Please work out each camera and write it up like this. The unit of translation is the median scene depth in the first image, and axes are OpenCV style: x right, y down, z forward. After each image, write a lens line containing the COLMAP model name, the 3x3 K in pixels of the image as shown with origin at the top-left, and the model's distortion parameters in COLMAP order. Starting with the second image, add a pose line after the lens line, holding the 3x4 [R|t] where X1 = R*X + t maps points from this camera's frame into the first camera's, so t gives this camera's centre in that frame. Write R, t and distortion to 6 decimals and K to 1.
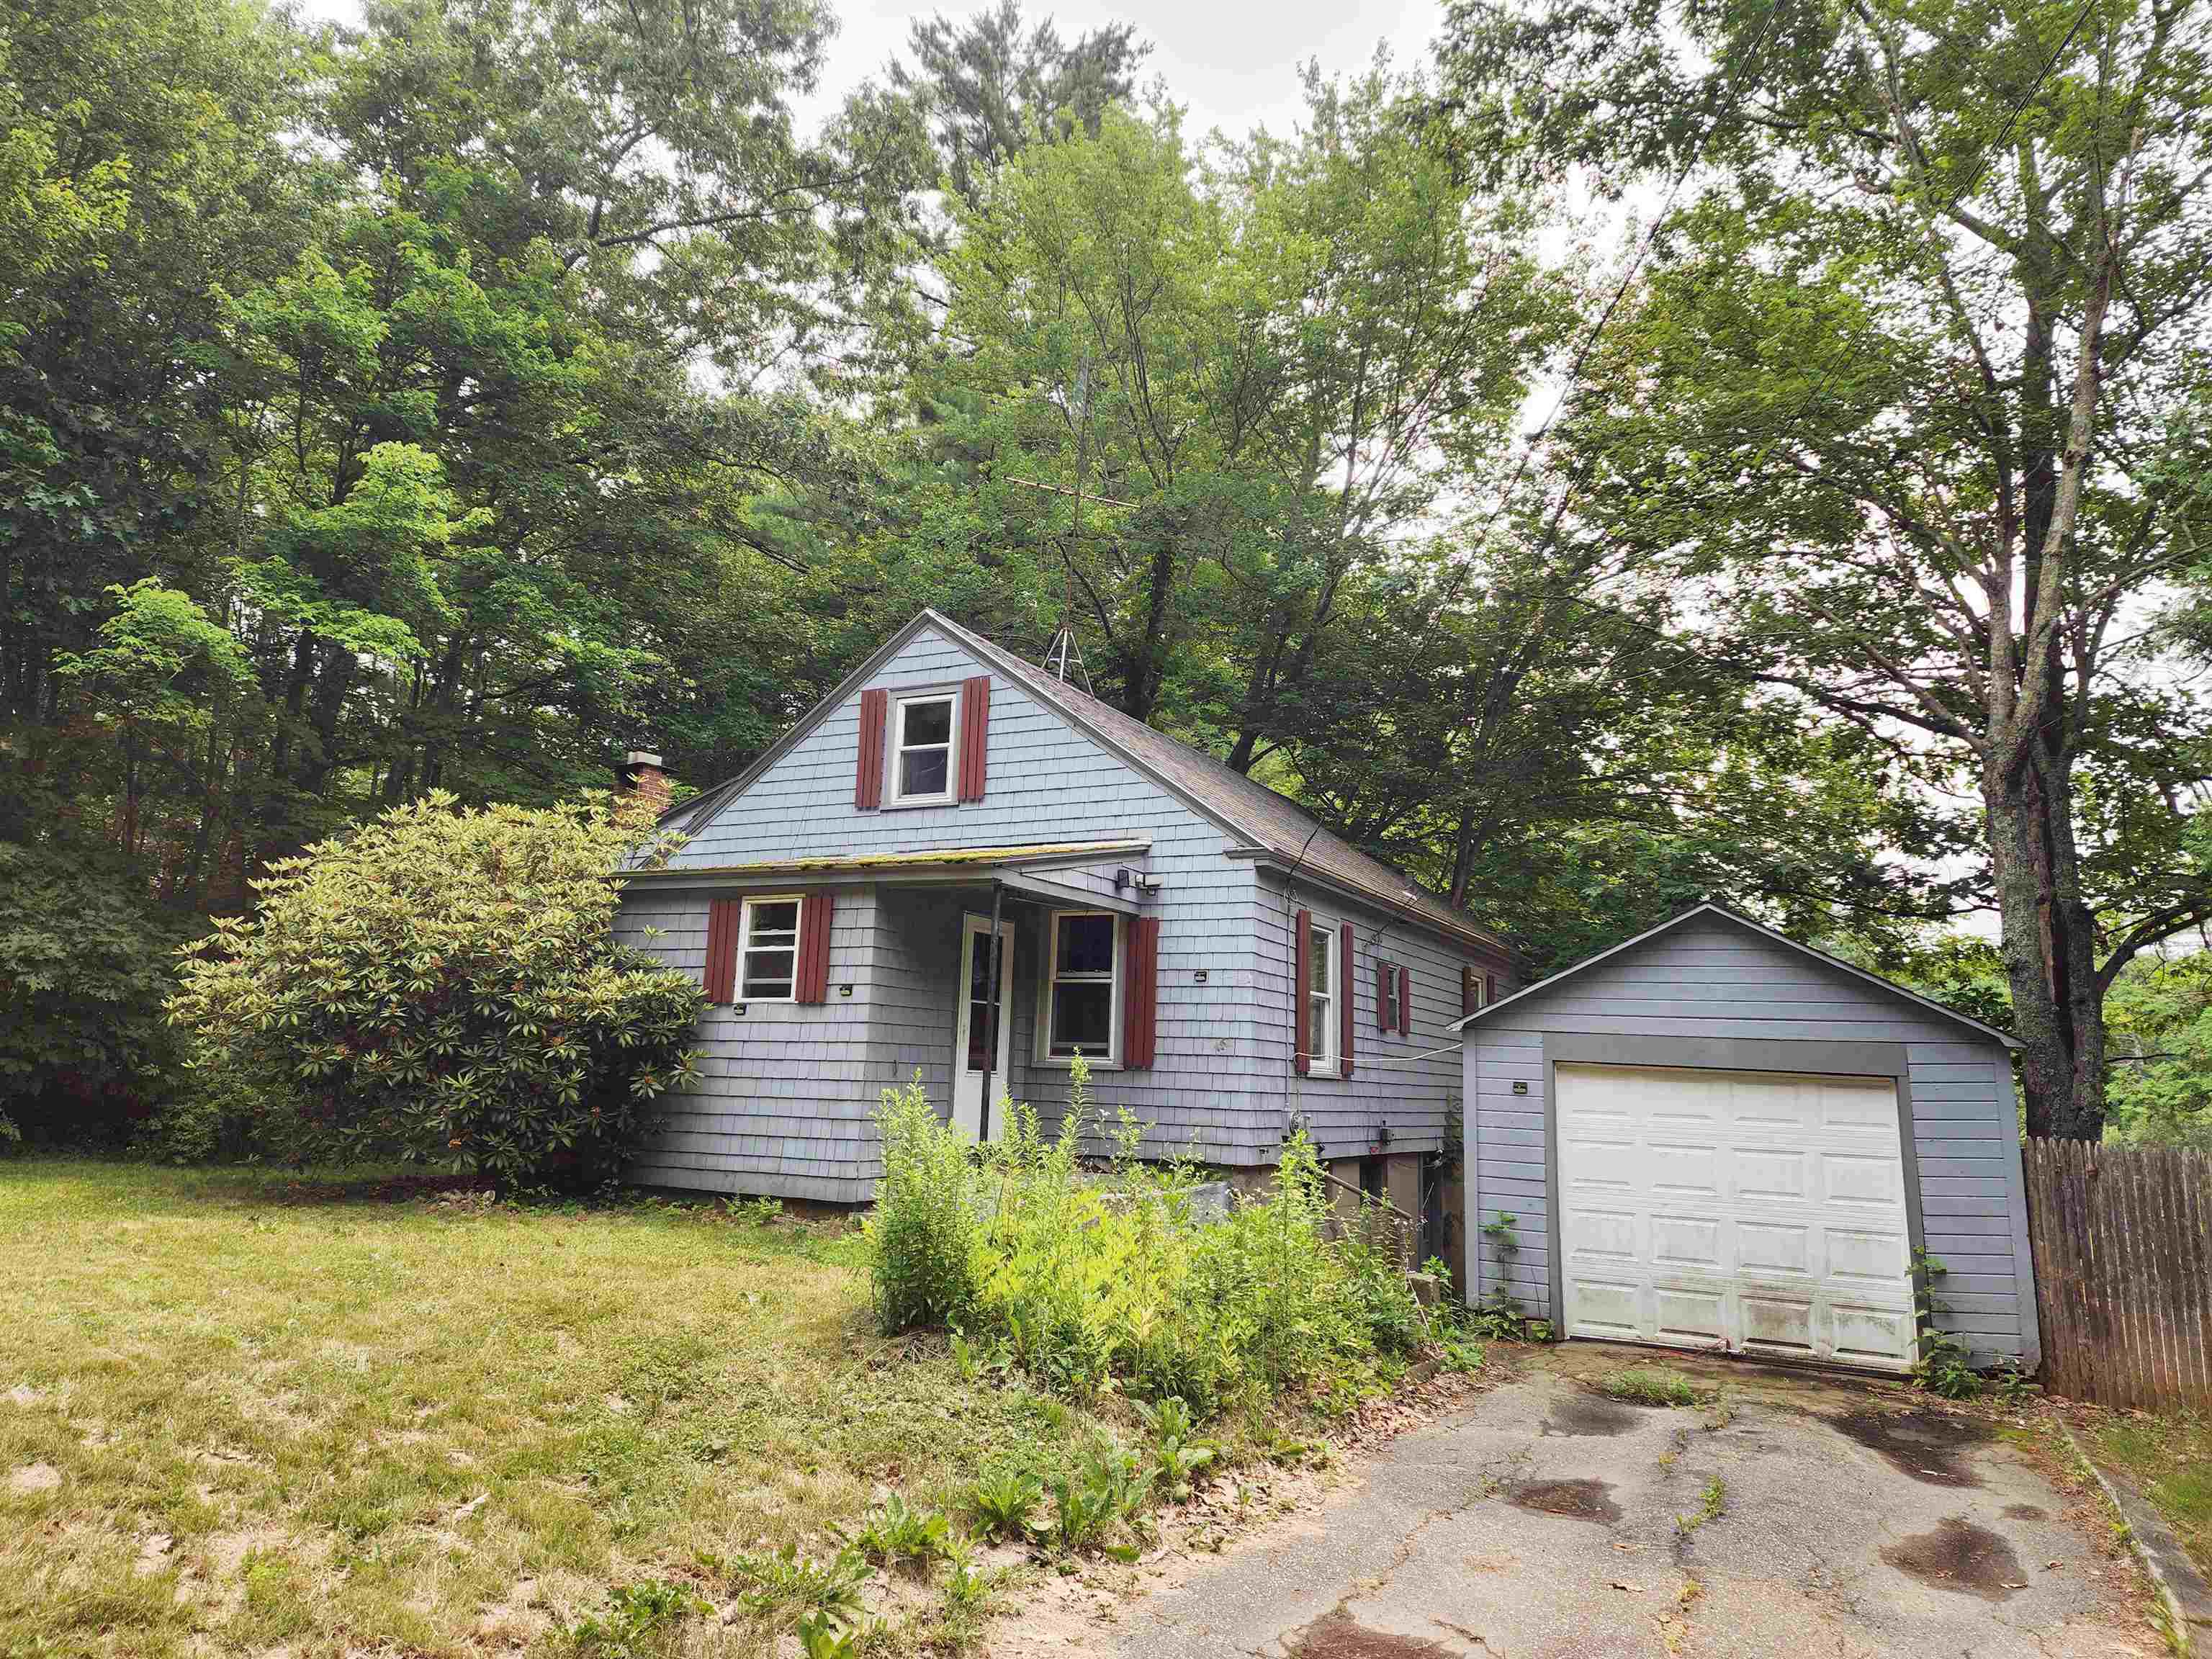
lens RADIAL K [[1486.5, 0, 1106.0], [0, 1486.5, 829.5], [0, 0, 1]] dist [0.121286, -0.161078]
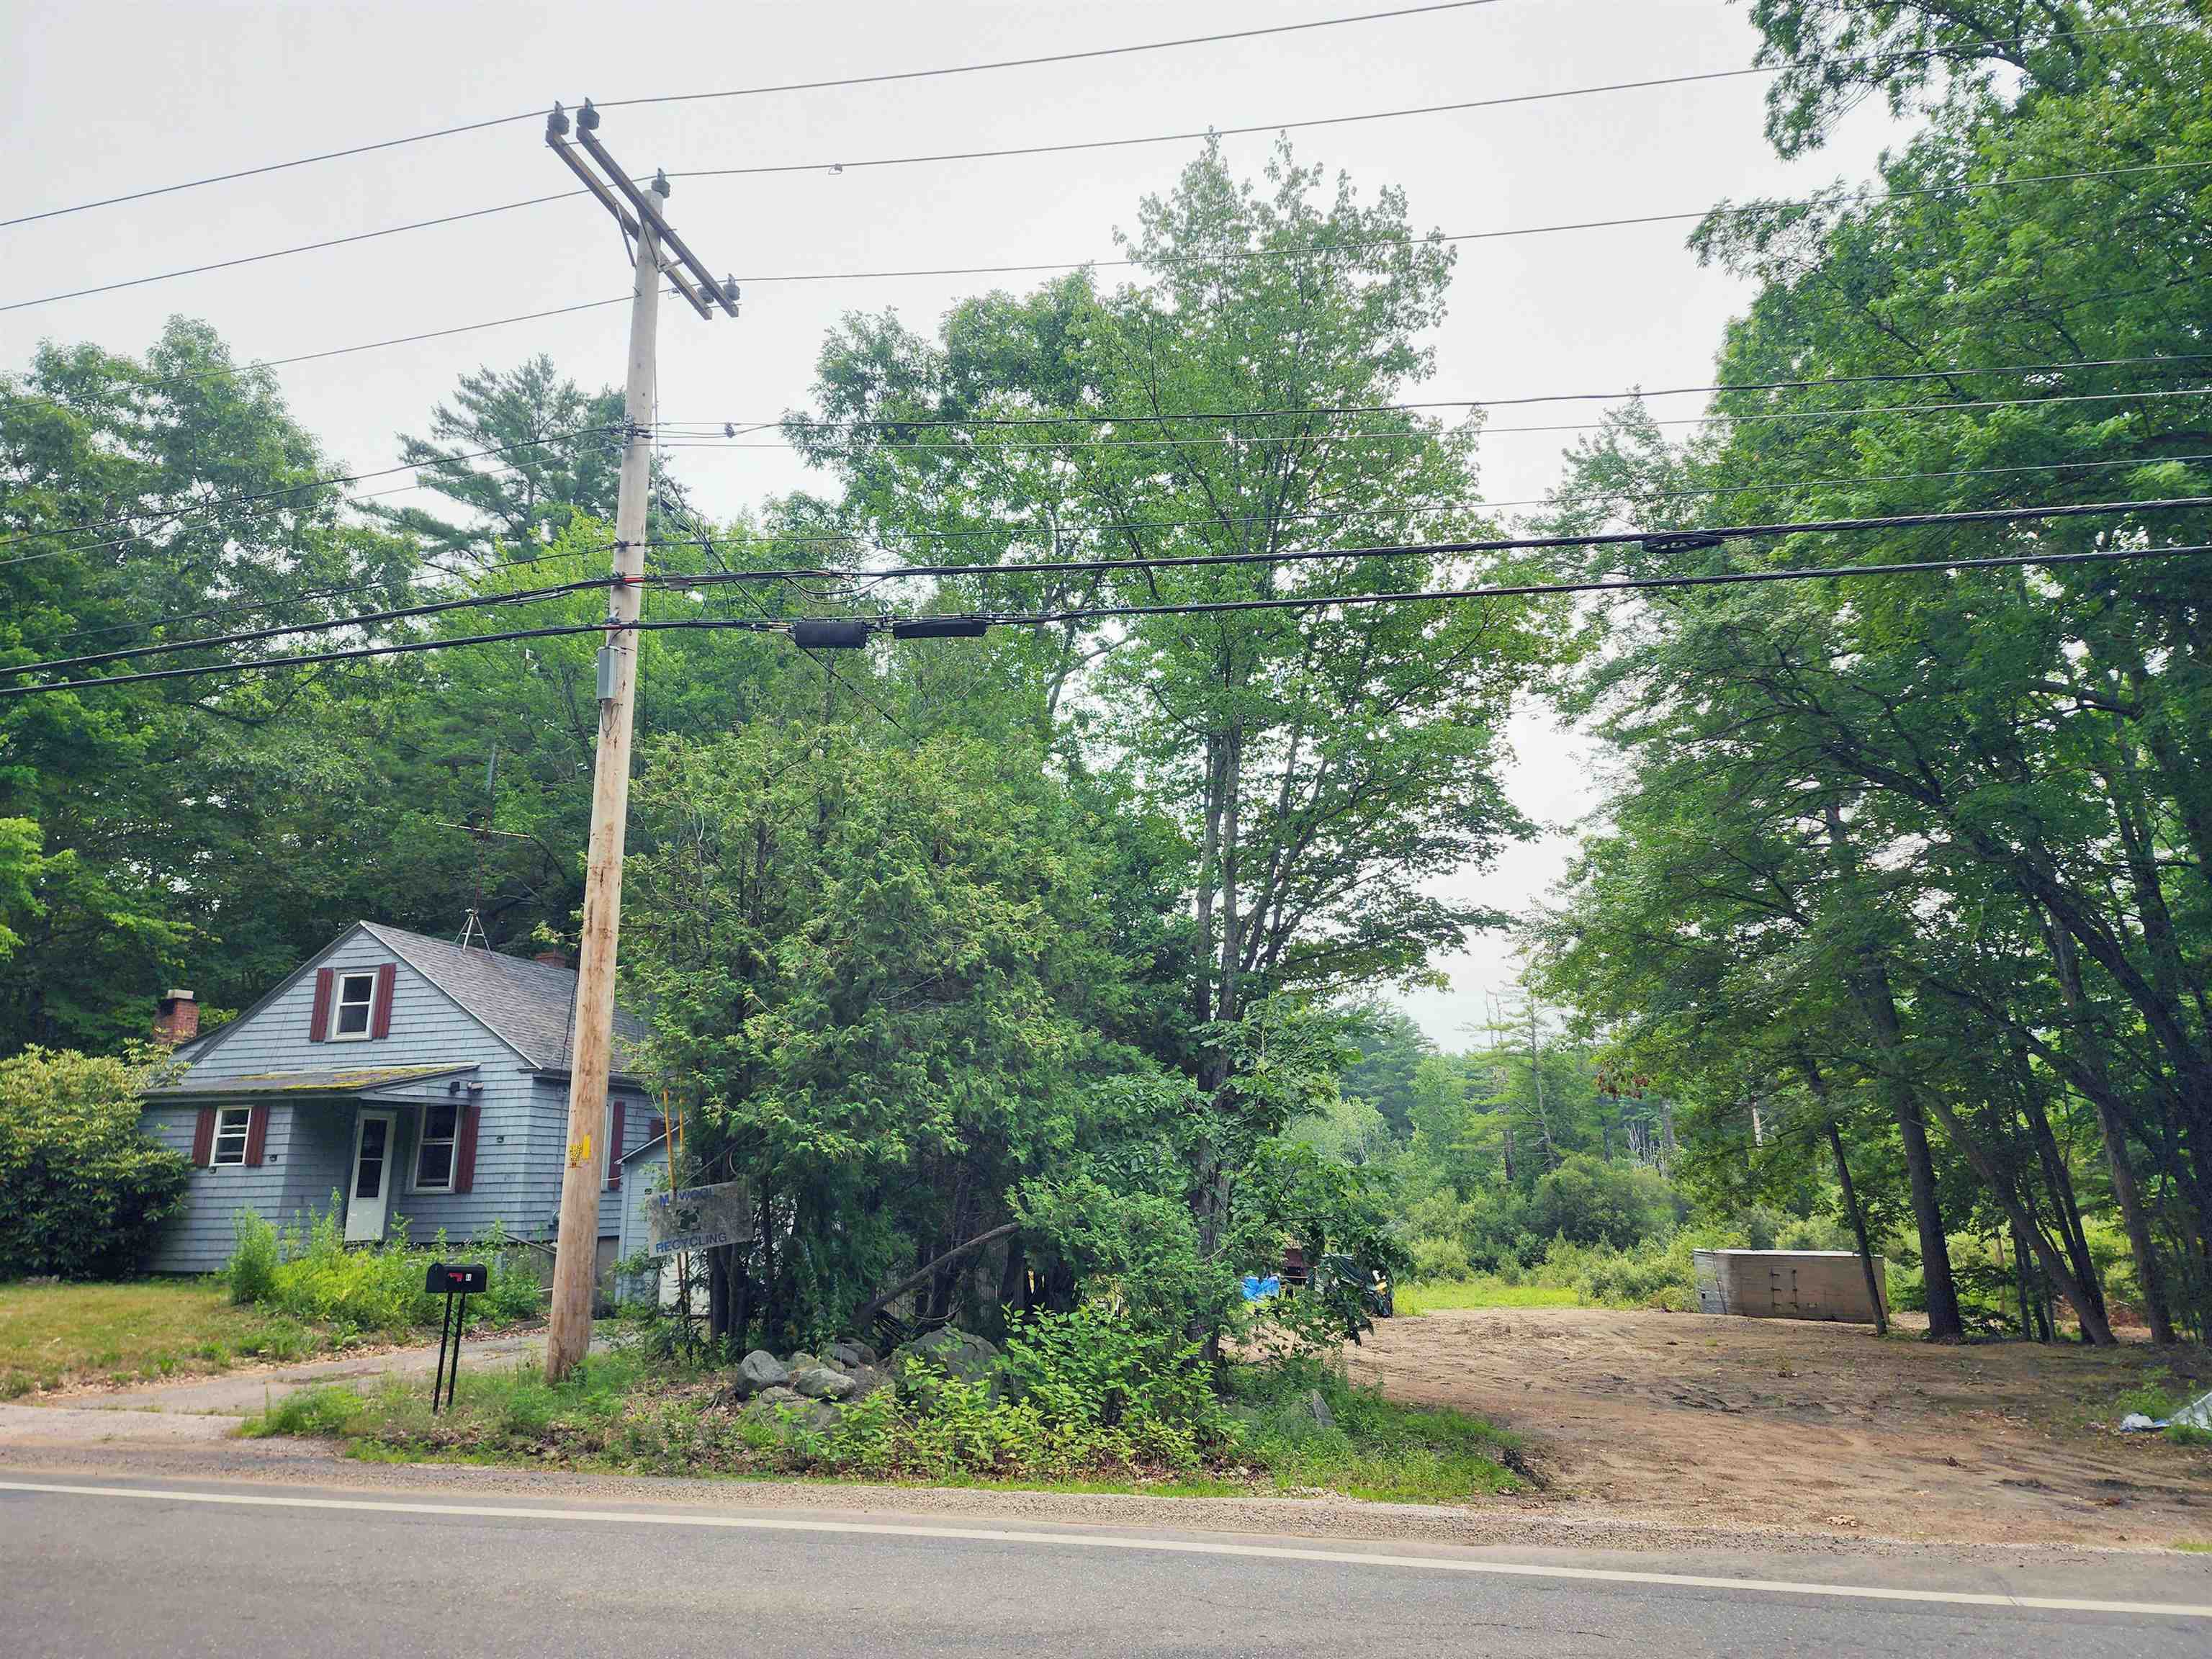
lens RADIAL K [[1475.4, 0, 1106.0], [0, 1475.4, 829.5], [0, 0, 1]] dist [0.061002, -0.052480]
pose [[0.975174, 0.010614, 0.221186, 0.388417], [0.004950, 0.997556, -0.069695, -0.152922], [-0.221385, 0.069060, 0.972738, -0.993207]]
